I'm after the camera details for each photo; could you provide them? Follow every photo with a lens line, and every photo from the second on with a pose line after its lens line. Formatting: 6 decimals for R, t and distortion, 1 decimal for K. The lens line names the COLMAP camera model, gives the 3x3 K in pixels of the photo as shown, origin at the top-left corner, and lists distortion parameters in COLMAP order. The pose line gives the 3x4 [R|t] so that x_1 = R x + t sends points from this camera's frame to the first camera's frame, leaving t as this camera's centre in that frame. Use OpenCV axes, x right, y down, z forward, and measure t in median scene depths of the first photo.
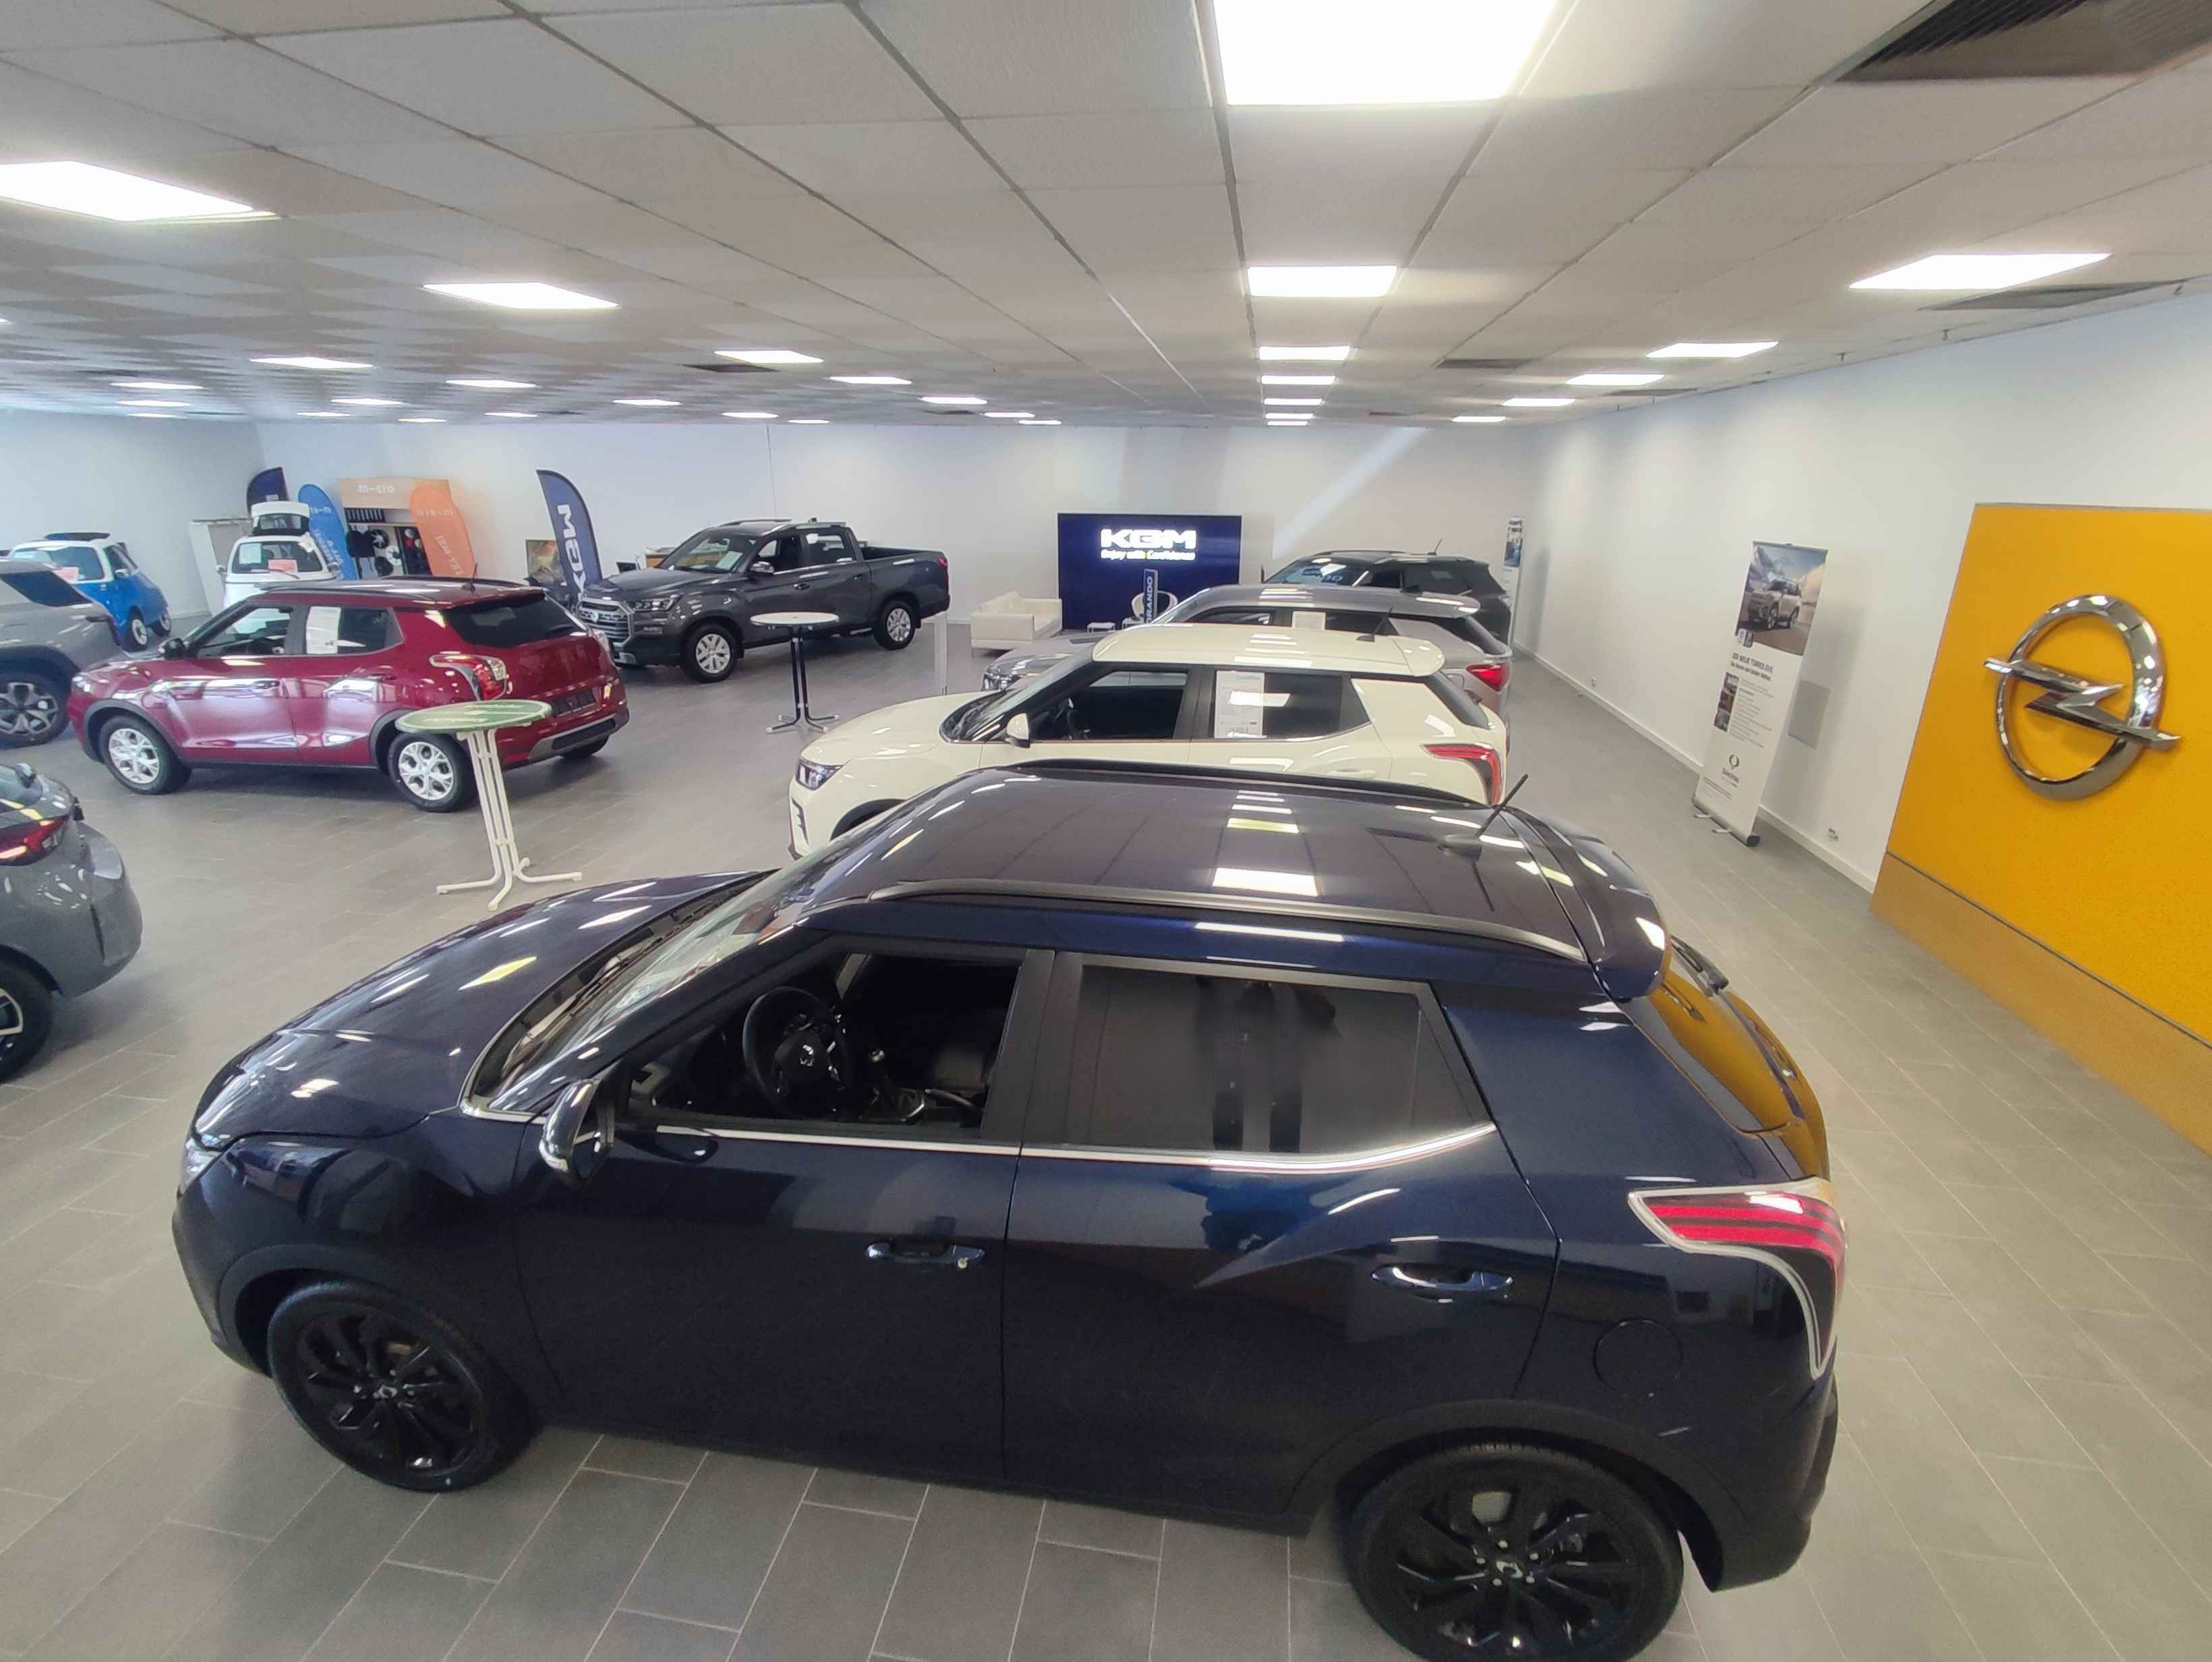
lens RADIAL K [[1027.6, 0, 1103.9], [0, 1027.6, 829.1], [0, 0, 1]] dist [0.001581, -0.000471]
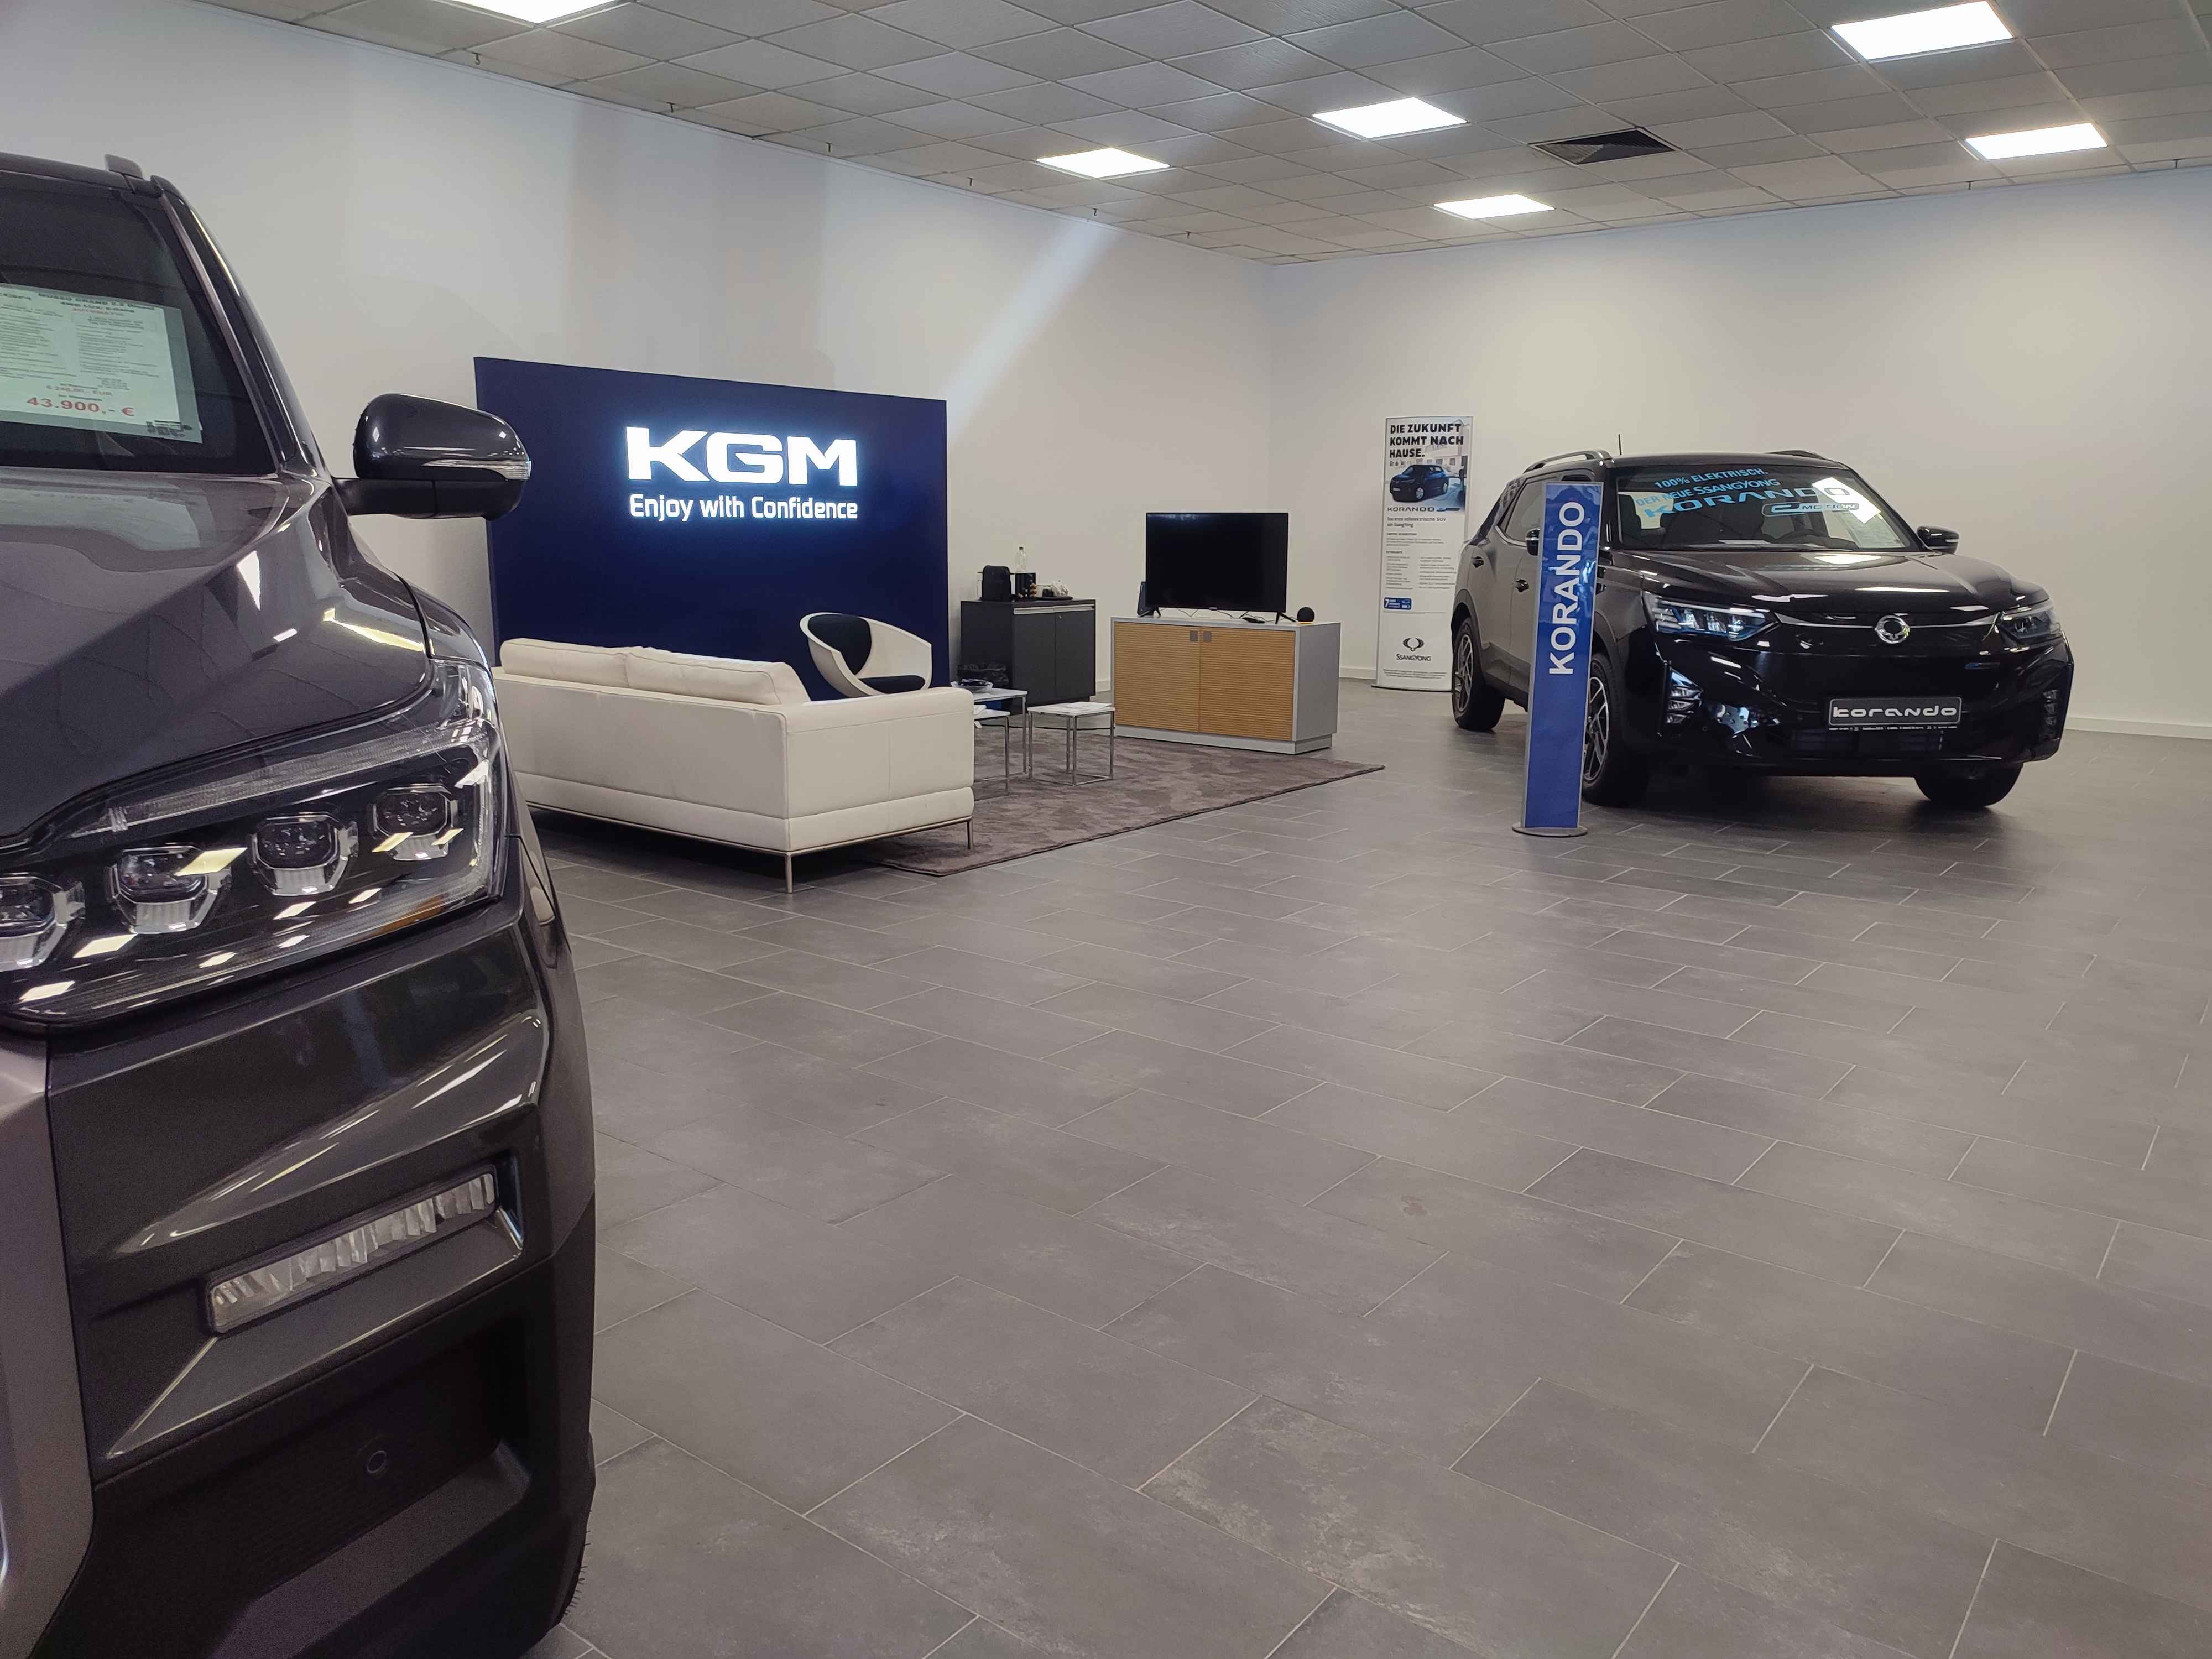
lens RADIAL K [[1631.5, 0, 1109.0], [0, 1631.5, 832.6], [0, 0, 1]] dist [0.037874, 0.006864]
pose [[0.491621, -0.172568, 0.853539, -3.332328], [0.275754, 0.960577, 0.035380, -1.400554], [-0.825995, 0.217973, 0.519826, 5.975529]]
